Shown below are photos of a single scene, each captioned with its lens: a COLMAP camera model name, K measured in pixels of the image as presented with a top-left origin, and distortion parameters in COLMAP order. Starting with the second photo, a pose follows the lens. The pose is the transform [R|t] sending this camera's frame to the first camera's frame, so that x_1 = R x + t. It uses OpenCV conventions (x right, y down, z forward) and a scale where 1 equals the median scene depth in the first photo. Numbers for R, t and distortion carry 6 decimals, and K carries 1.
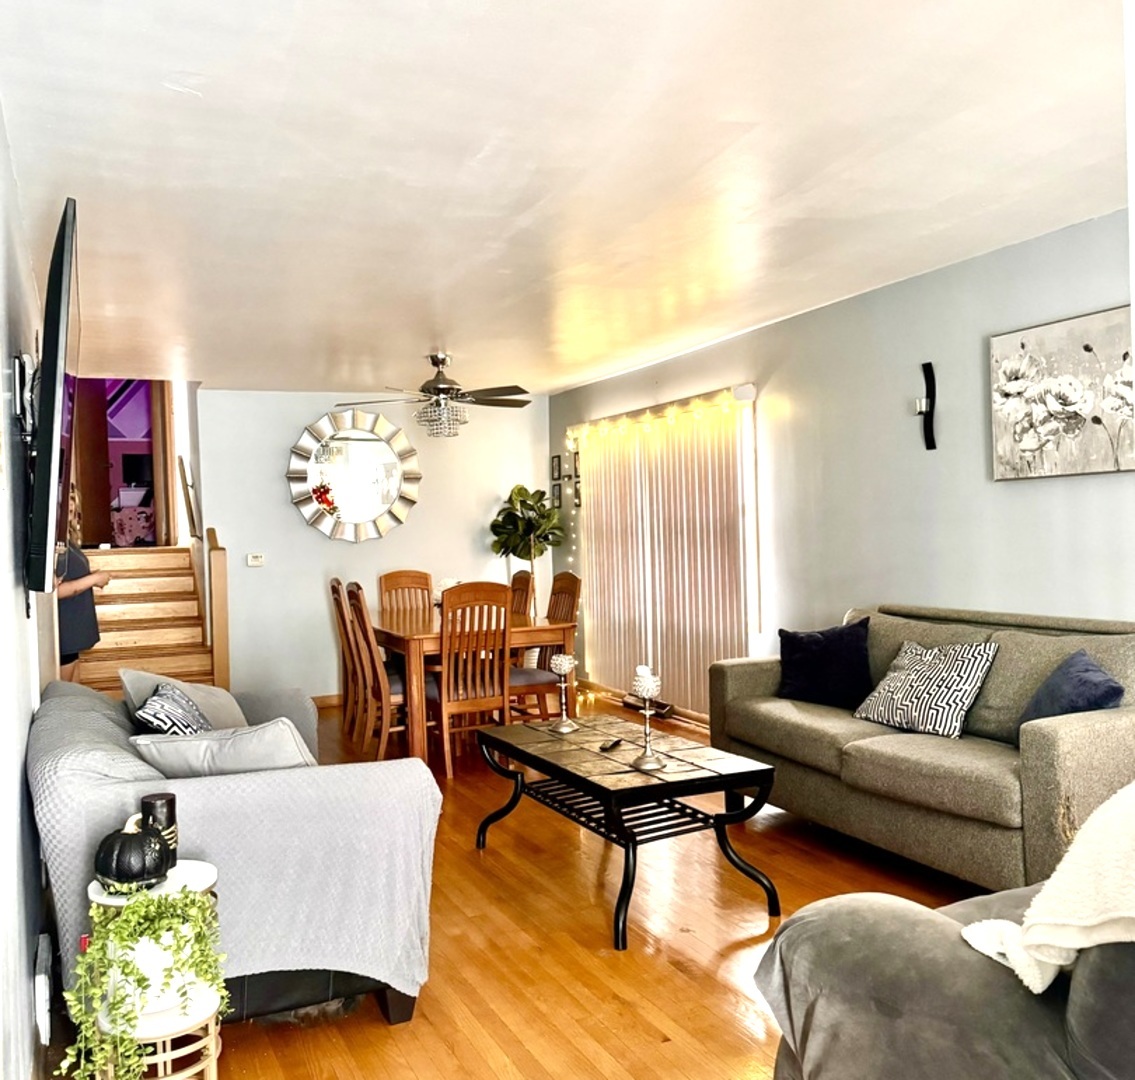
lens RADIAL K [[1052.9, 0, 566.0], [0, 1052.9, 538.4], [0, 0, 1]] dist [0.132401, 0.000000]
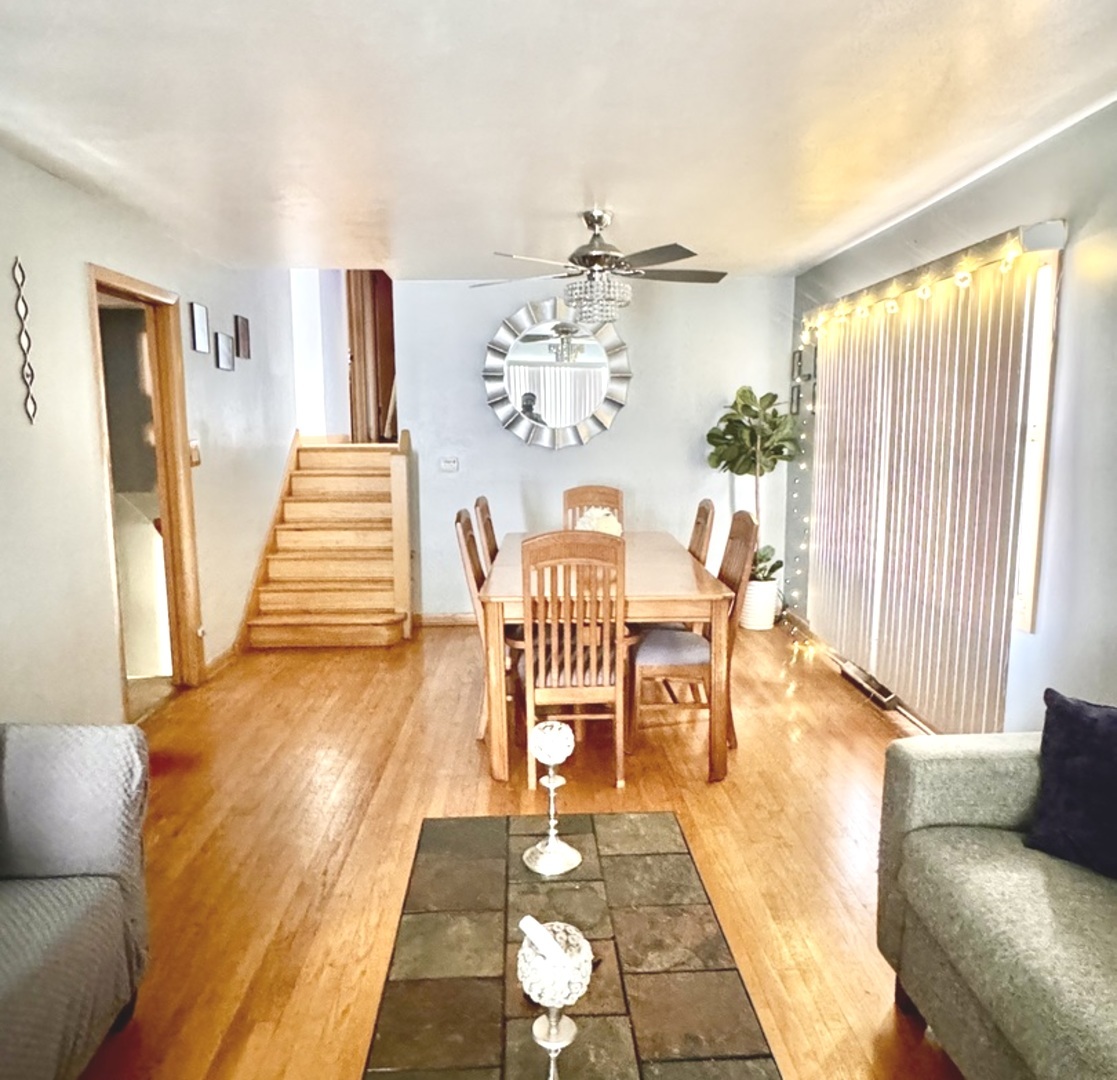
lens RADIAL K [[833.3, 0, 561.5], [0, 833.3, 543.7], [0, 0, 1]] dist [-0.027350, 0.000846]
pose [[0.924964, 0.080252, -0.371486, 0.079263], [-0.027080, 0.988884, 0.146201, -0.020961], [0.379089, -0.125171, 0.916855, 0.347919]]
